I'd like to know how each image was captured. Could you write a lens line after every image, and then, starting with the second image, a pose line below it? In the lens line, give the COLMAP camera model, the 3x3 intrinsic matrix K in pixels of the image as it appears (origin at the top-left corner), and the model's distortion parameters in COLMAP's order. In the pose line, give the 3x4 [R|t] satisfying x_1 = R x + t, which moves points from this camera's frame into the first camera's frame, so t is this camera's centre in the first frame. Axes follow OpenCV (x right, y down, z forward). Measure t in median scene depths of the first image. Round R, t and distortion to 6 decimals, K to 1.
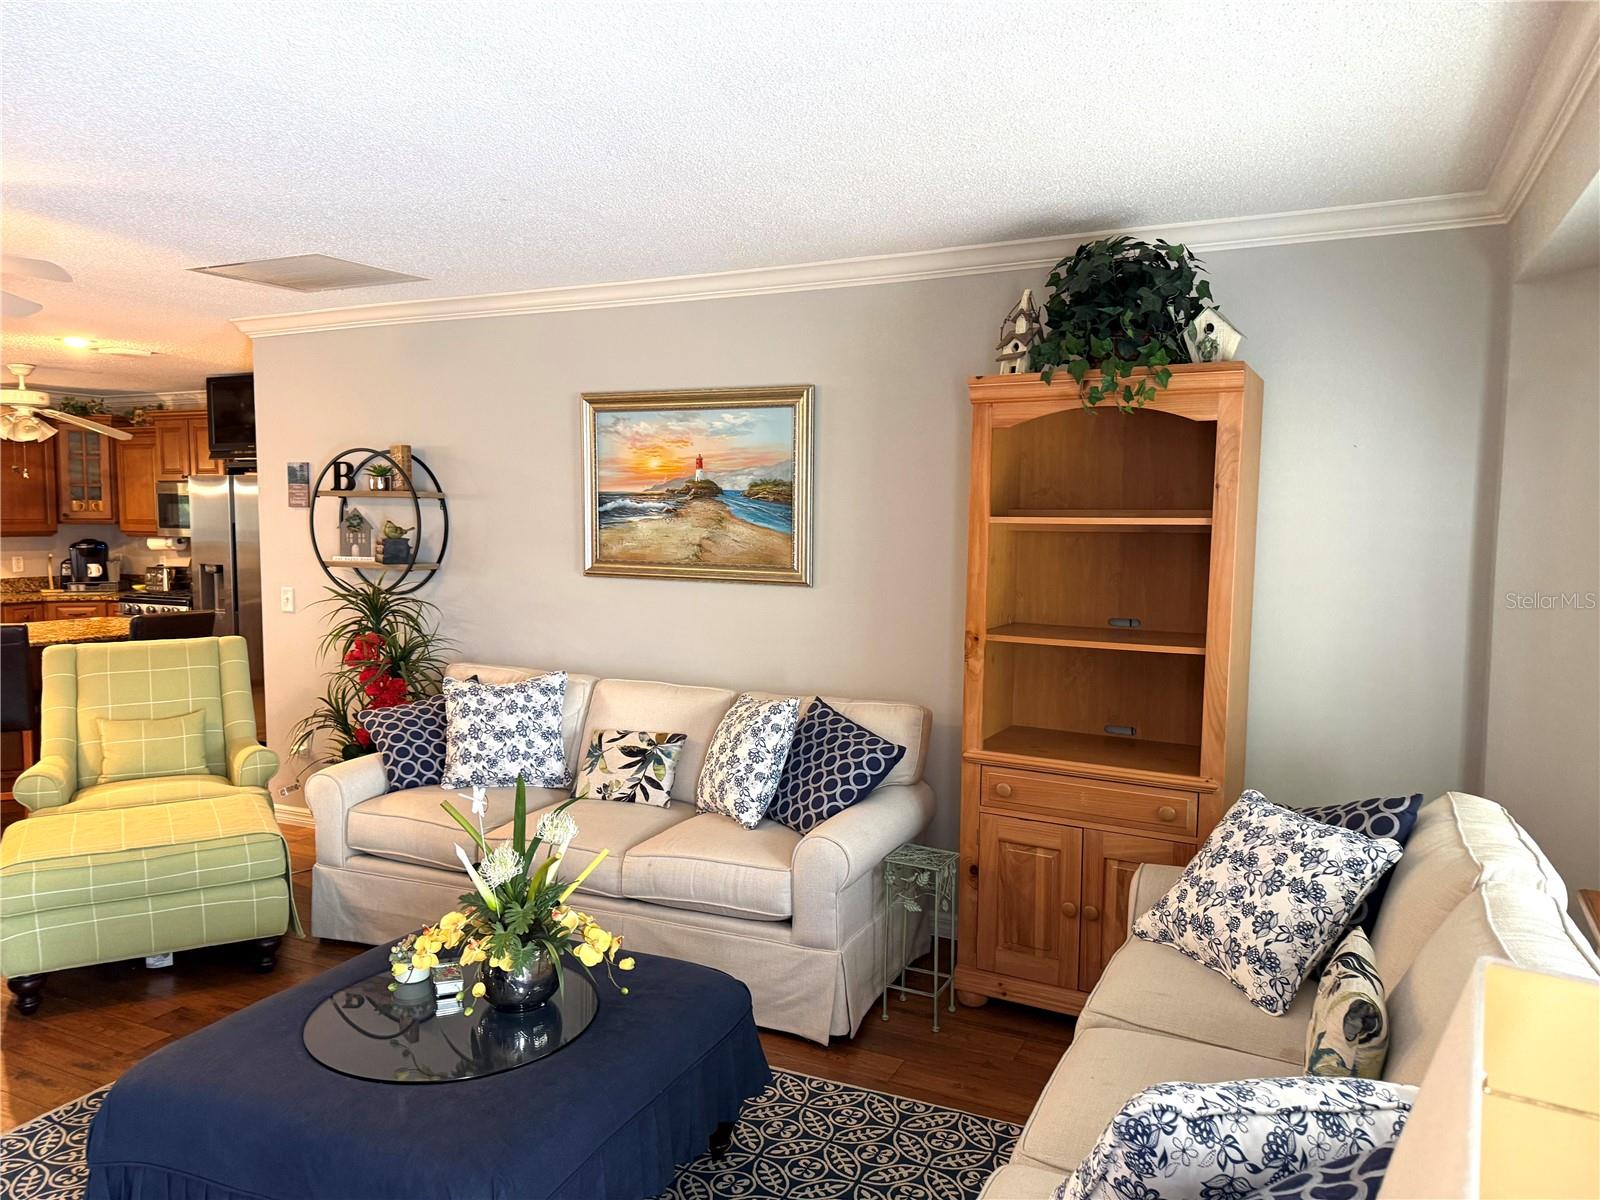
lens RADIAL K [[1119.3, 0, 797.7], [0, 1119.3, 608.0], [0, 0, 1]] dist [0.067452, -0.089182]
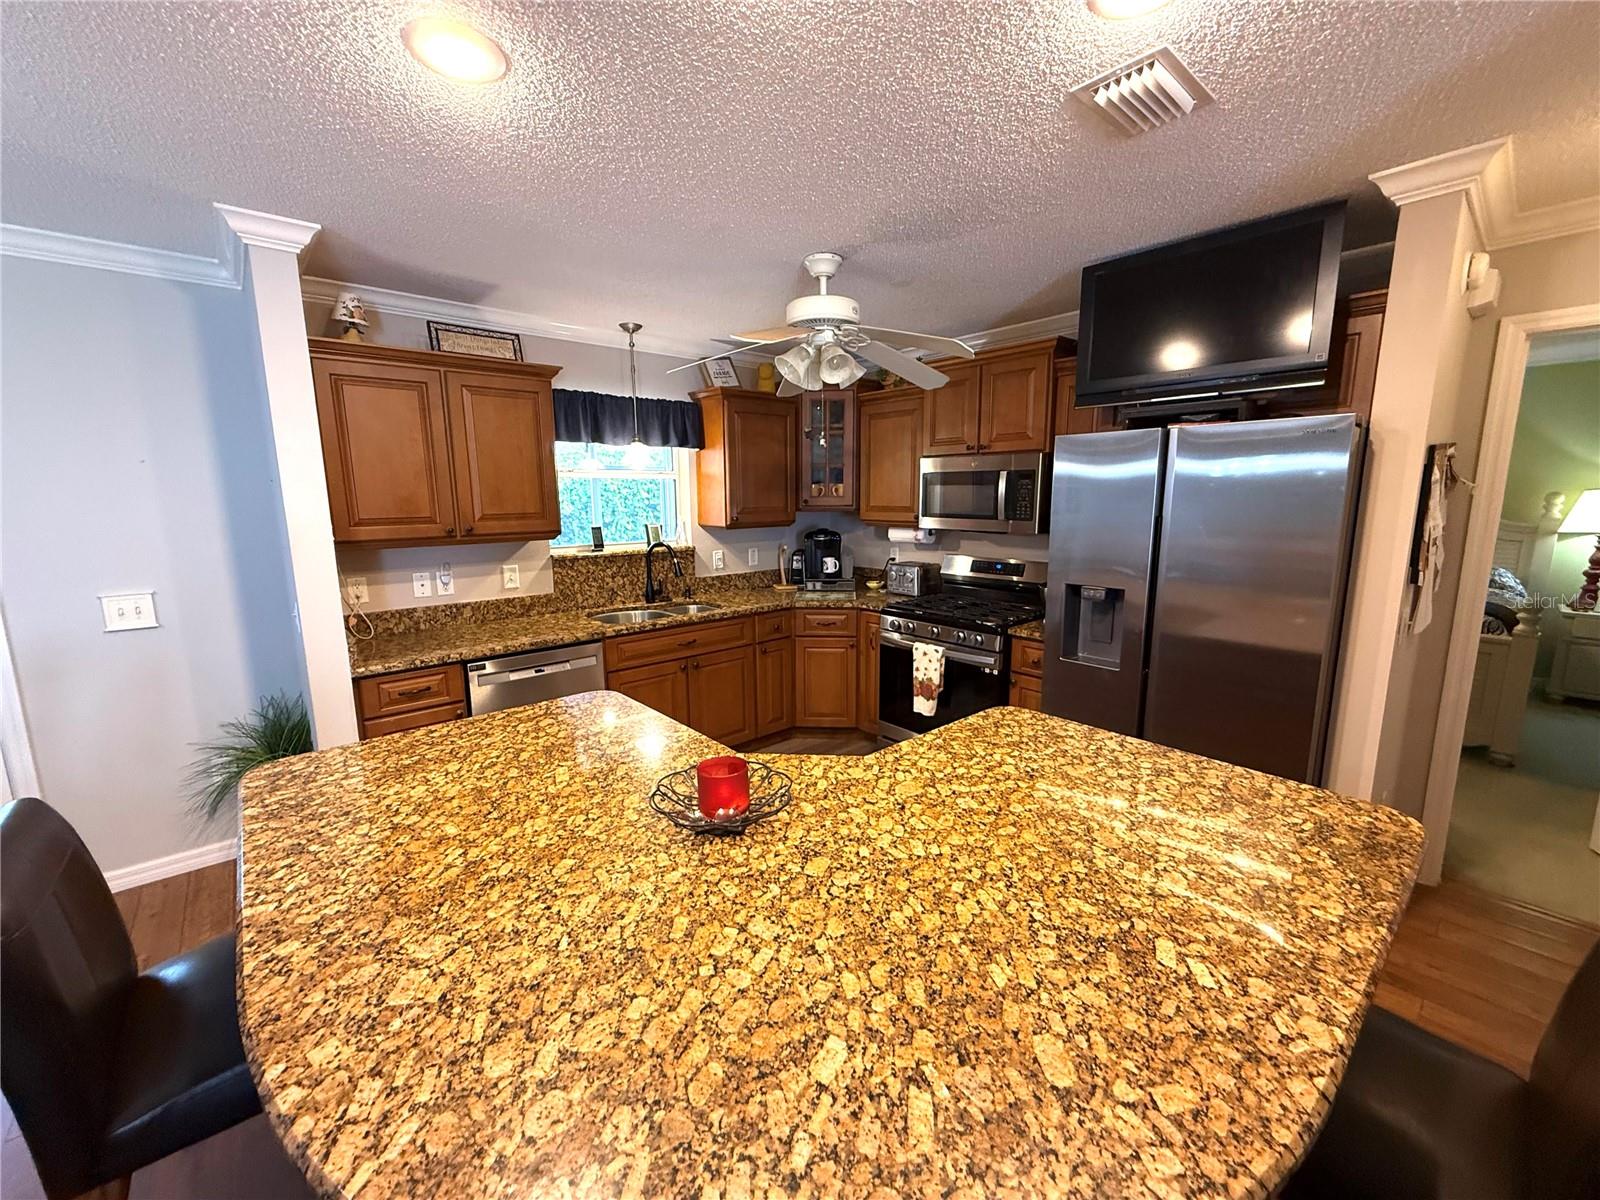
lens RADIAL K [[632.2, 0, 796.4], [0, 632.2, 601.0], [0, 0, 1]] dist [-0.001170, 0.000506]
pose [[0.917020, 0.054995, -0.395031, -0.885290], [-0.020321, 0.995604, 0.091431, -0.097700], [0.398323, -0.075817, 0.914106, 1.069581]]
